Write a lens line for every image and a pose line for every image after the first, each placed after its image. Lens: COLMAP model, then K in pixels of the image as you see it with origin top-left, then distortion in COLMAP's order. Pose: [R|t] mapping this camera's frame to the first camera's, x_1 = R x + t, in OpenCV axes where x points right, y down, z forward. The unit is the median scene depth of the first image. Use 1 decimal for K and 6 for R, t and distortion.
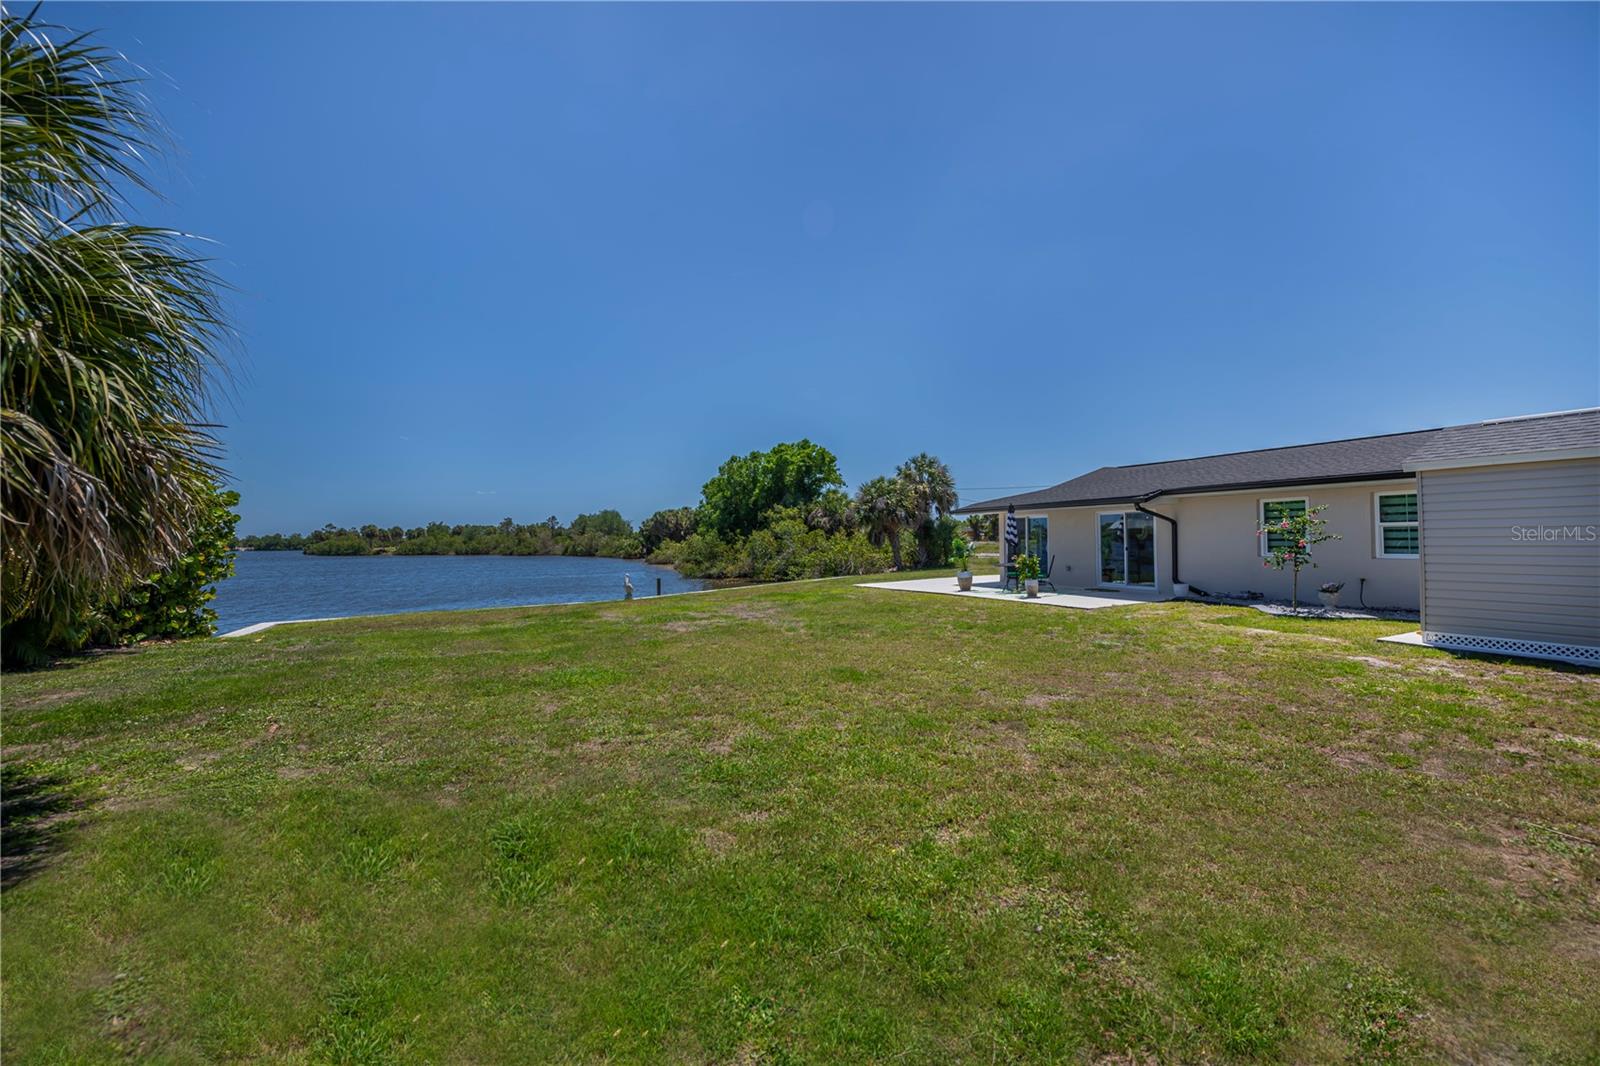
lens RADIAL K [[637.0, 0, 807.1], [0, 637.0, 526.0], [0, 0, 1]] dist [-0.019063, -0.001622]
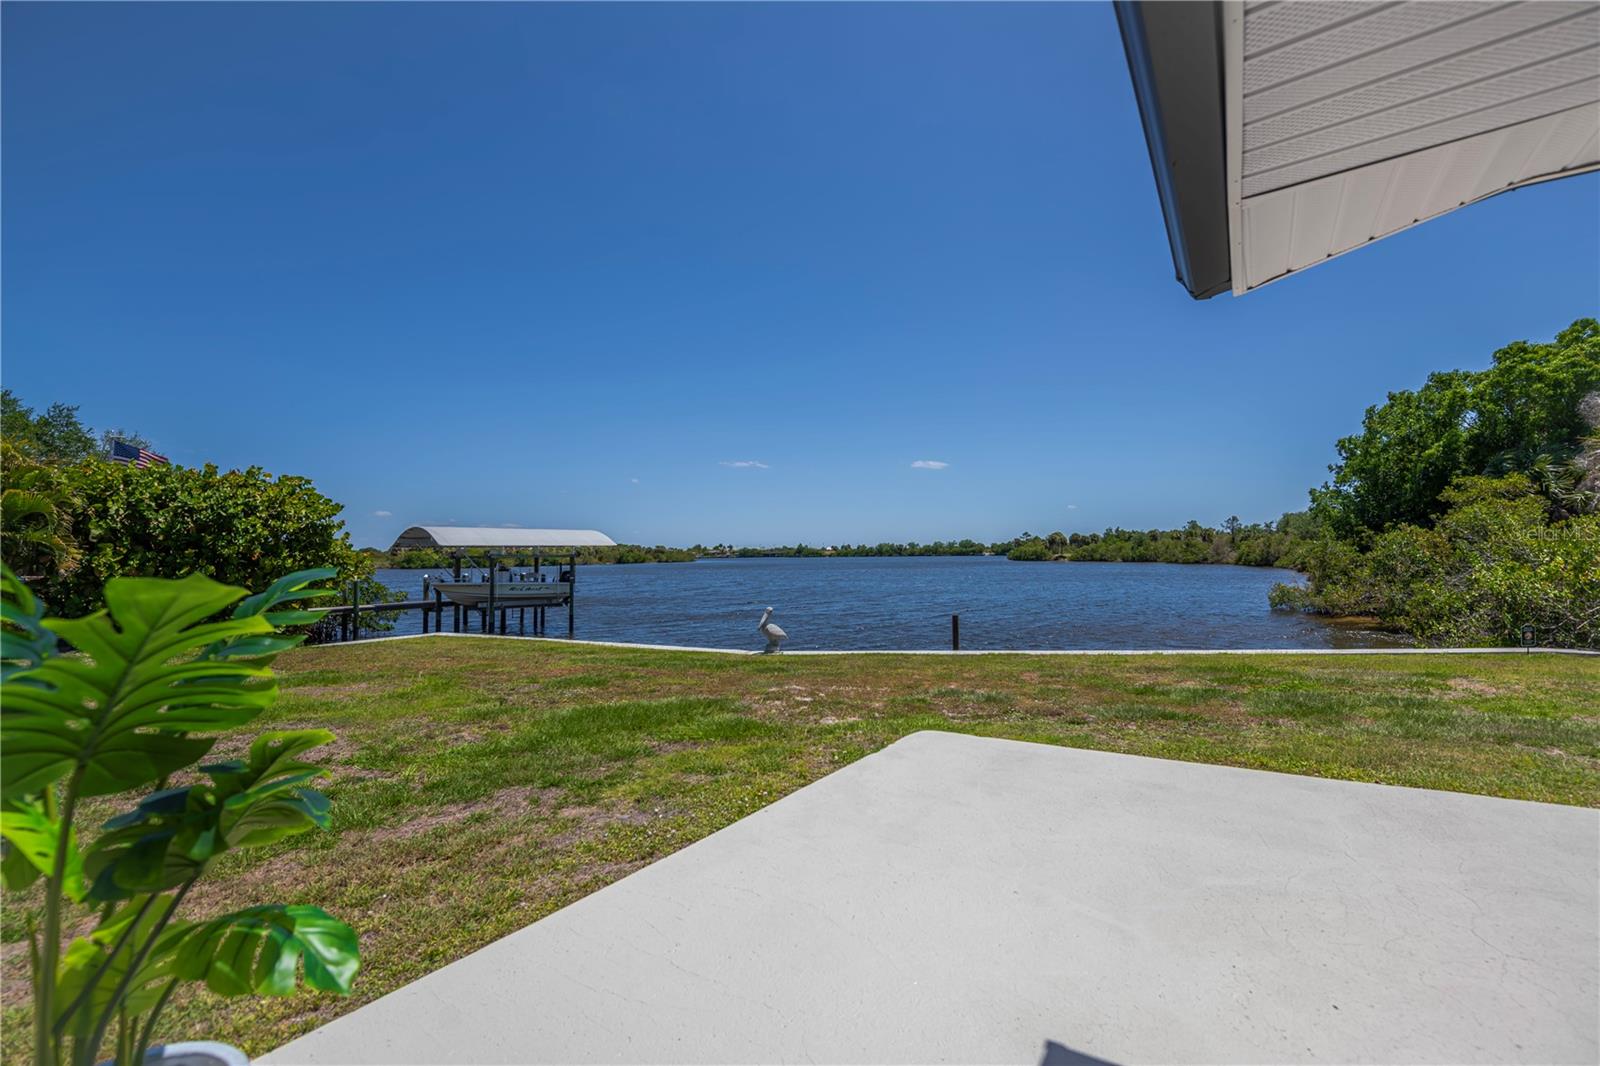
lens RADIAL K [[637.0, 0, 807.4], [0, 637.0, 531.0], [0, 0, 1]] dist [-0.019063, -0.001622]
pose [[0.499807, -0.024416, -0.865792, 0.106450], [0.023196, 0.999621, -0.014800, 0.008009], [0.865826, -0.012685, 0.500184, 0.366124]]
